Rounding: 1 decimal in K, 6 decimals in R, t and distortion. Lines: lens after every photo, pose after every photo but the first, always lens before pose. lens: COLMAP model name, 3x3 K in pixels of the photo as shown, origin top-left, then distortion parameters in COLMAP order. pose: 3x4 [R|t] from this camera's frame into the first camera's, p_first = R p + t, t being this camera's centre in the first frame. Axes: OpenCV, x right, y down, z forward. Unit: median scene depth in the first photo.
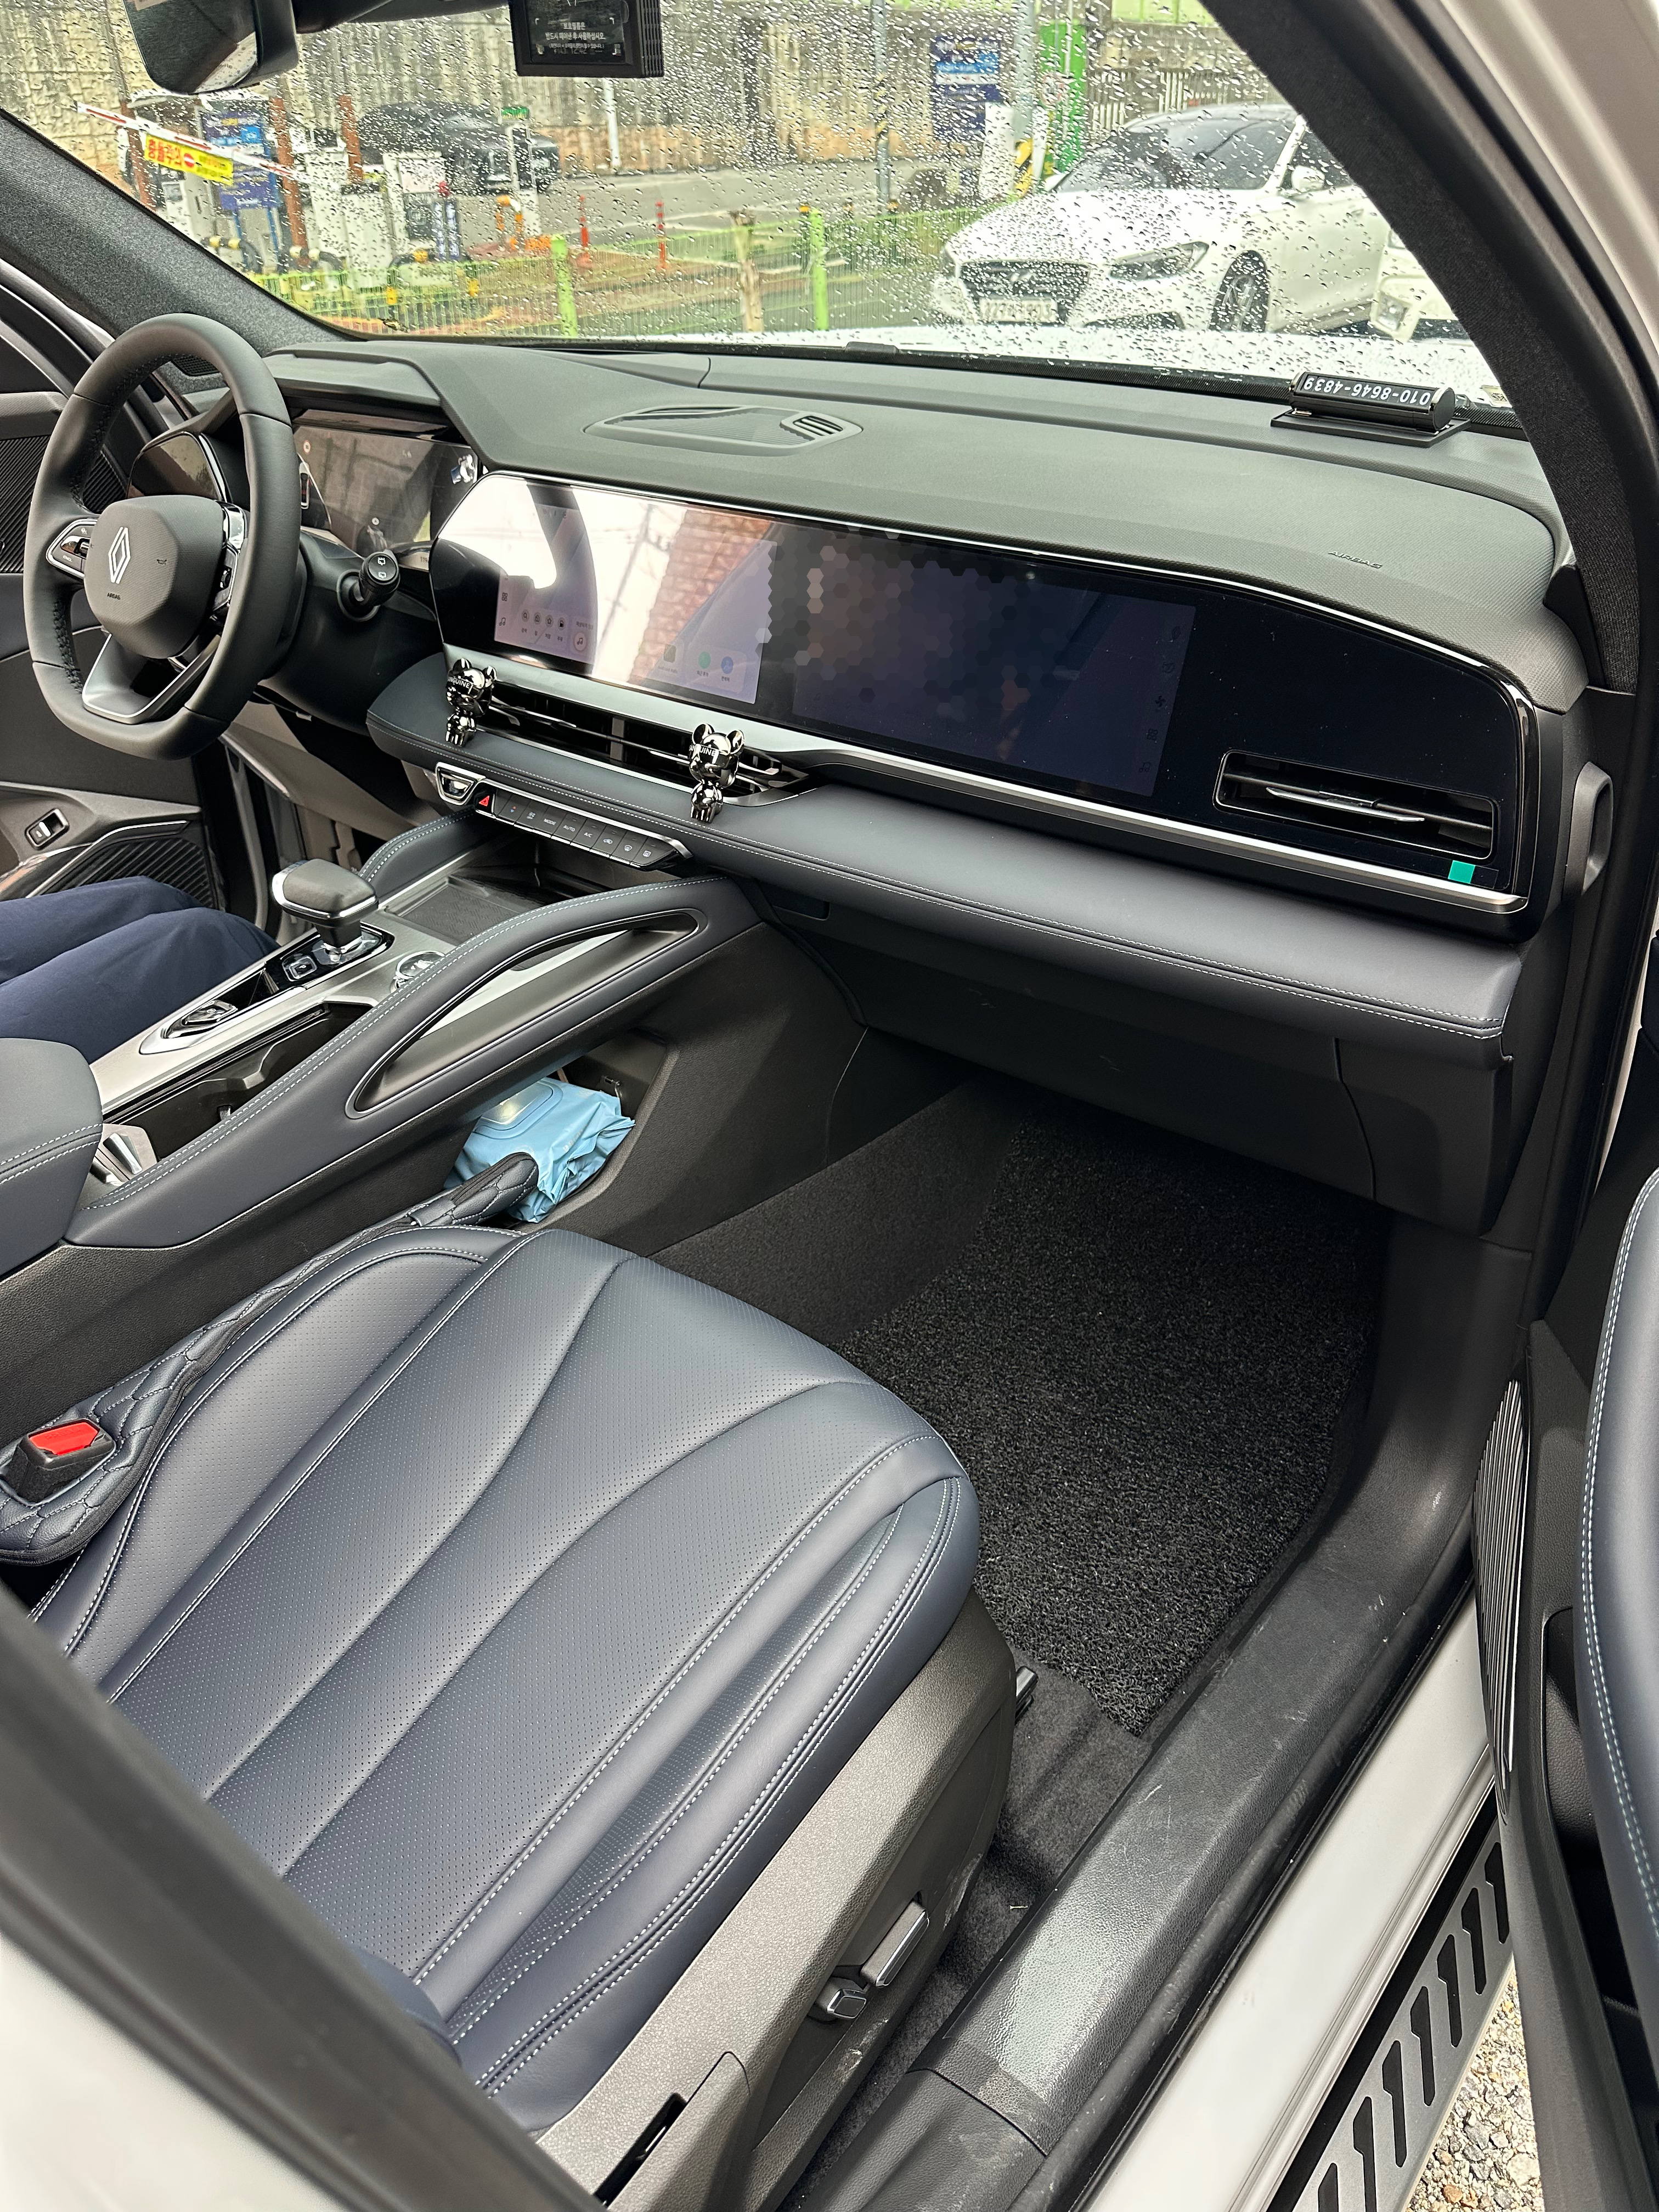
lens RADIAL K [[1533.7, 0, 863.3], [0, 1533.7, 1116.8], [0, 0, 1]] dist [0.099715, -0.193798]
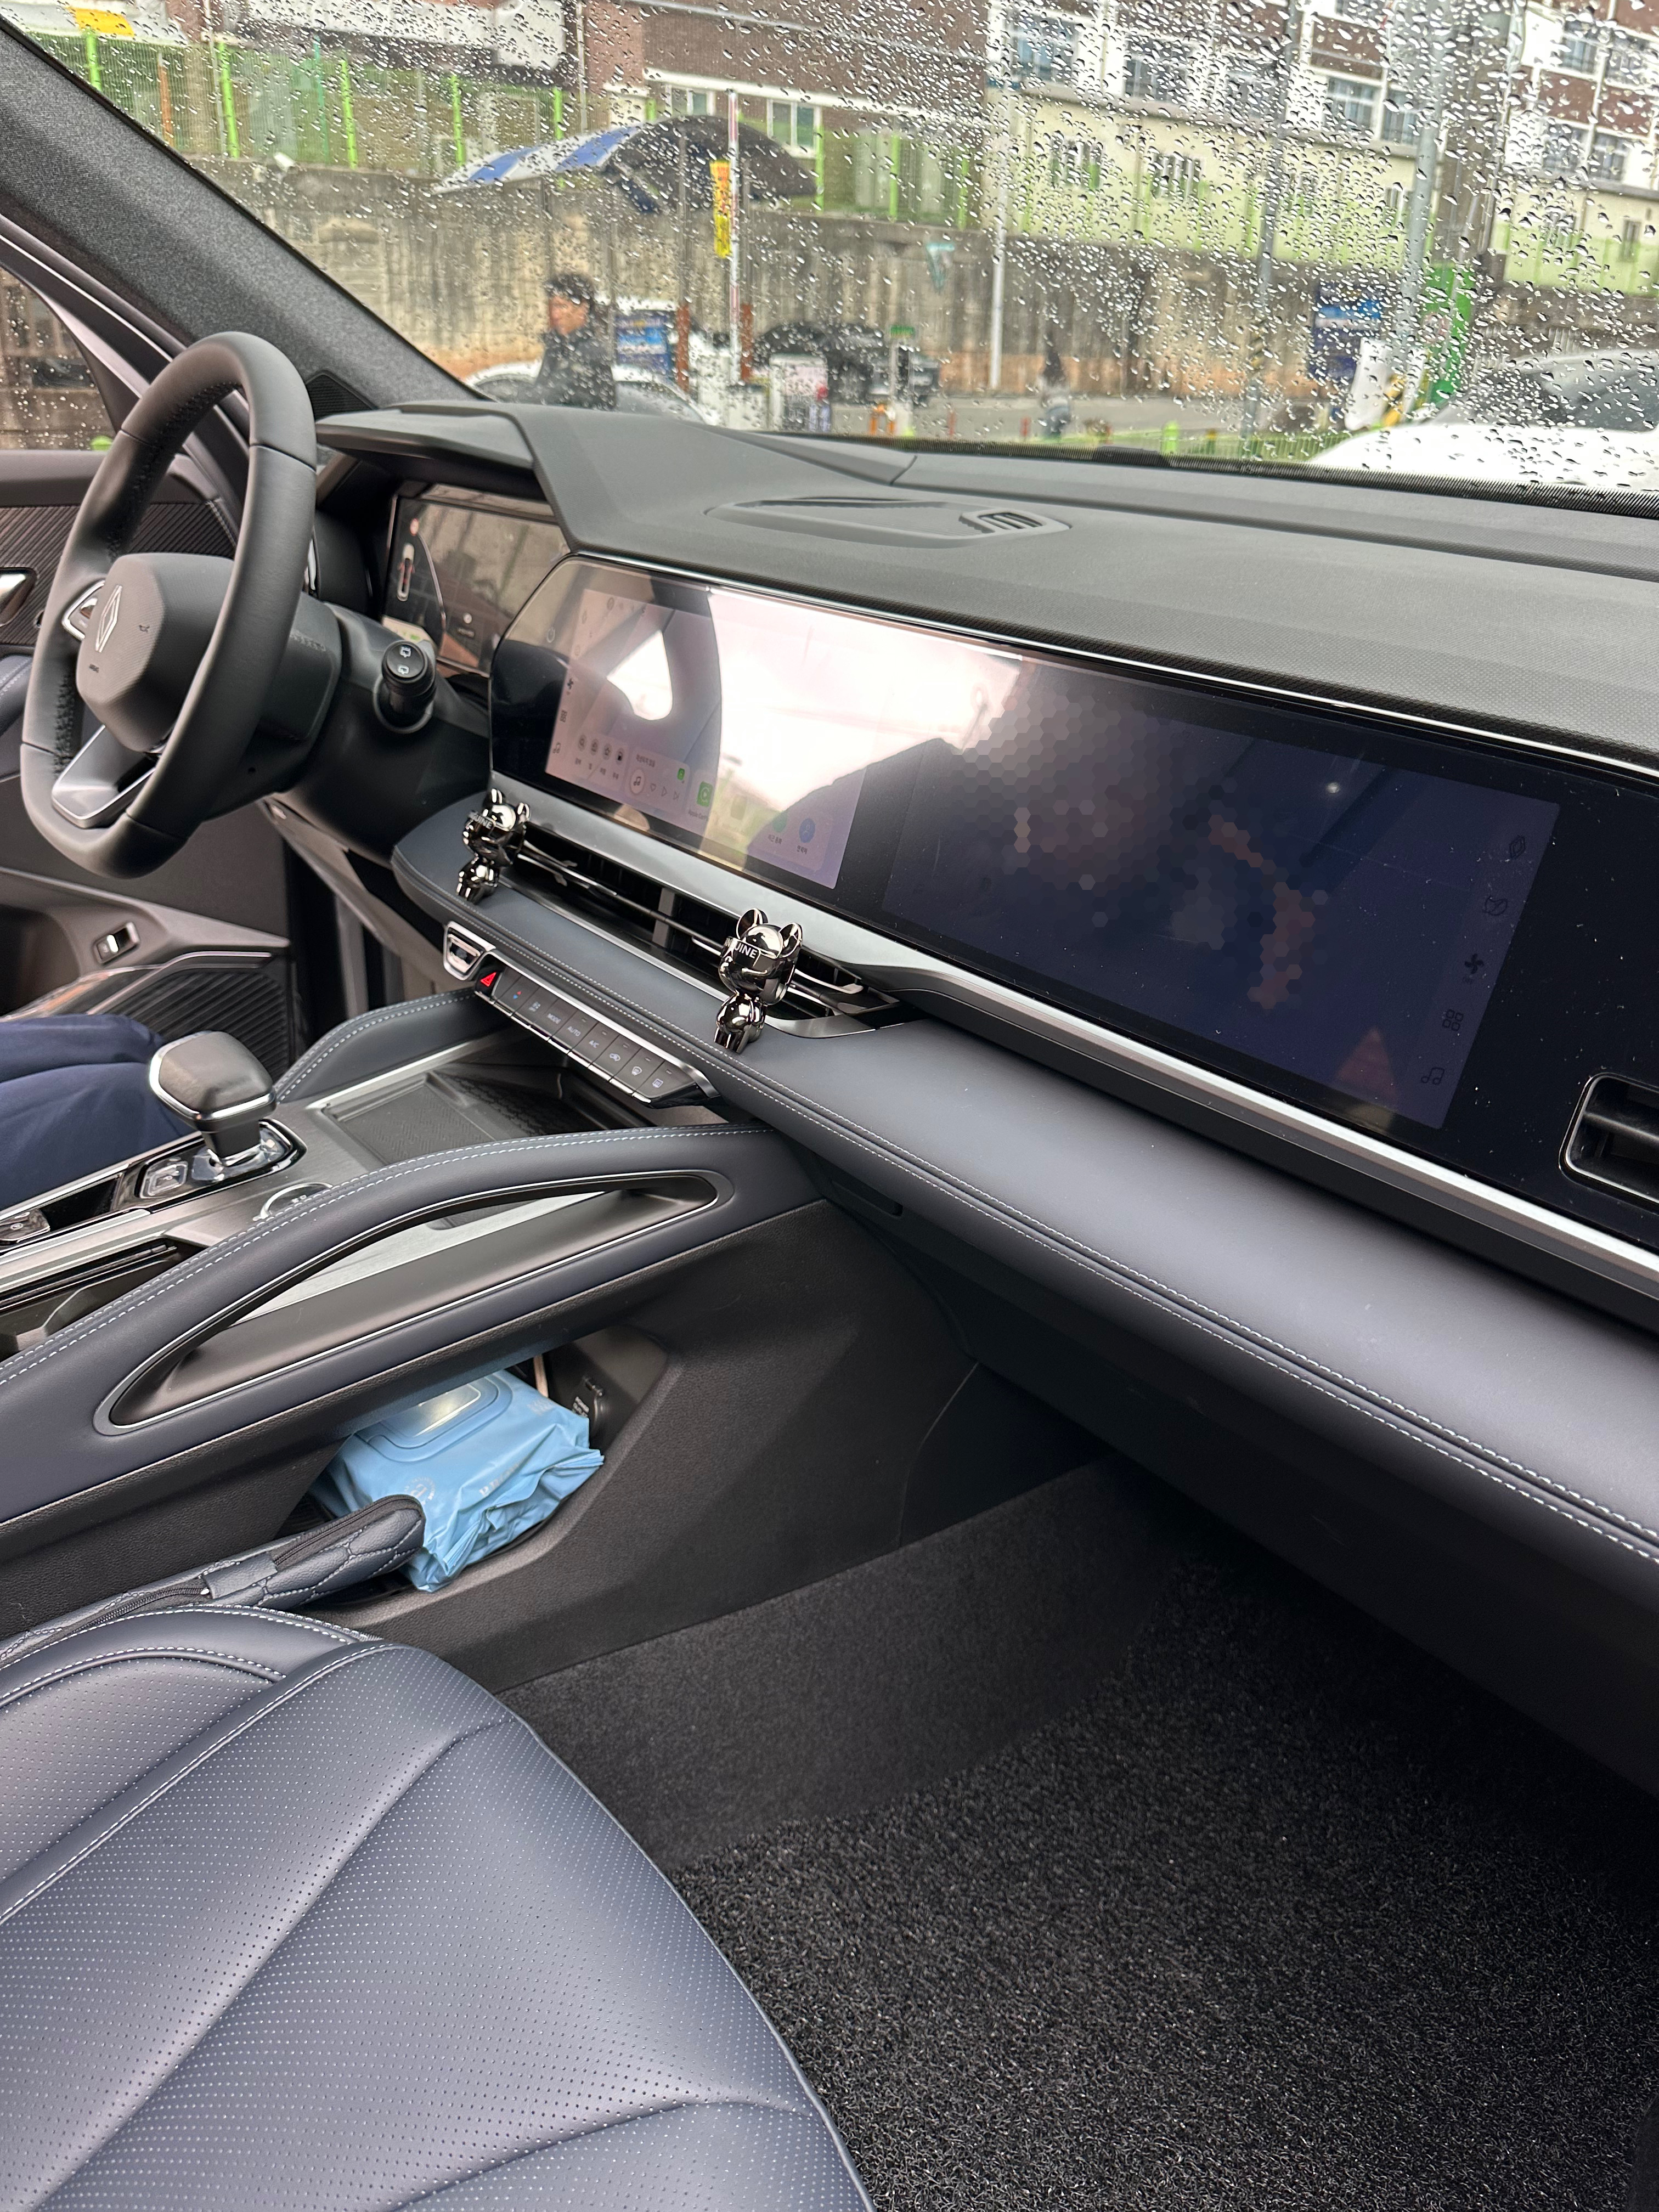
lens RADIAL K [[1582.0, 0, 833.2], [0, 1582.0, 1091.4], [0, 0, 1]] dist [0.029585, -0.080456]
pose [[0.972901, 0.133980, -0.188450, 0.062046], [-0.158272, 0.980035, -0.120341, -0.090141], [0.168564, 0.146906, 0.974682, 0.315132]]
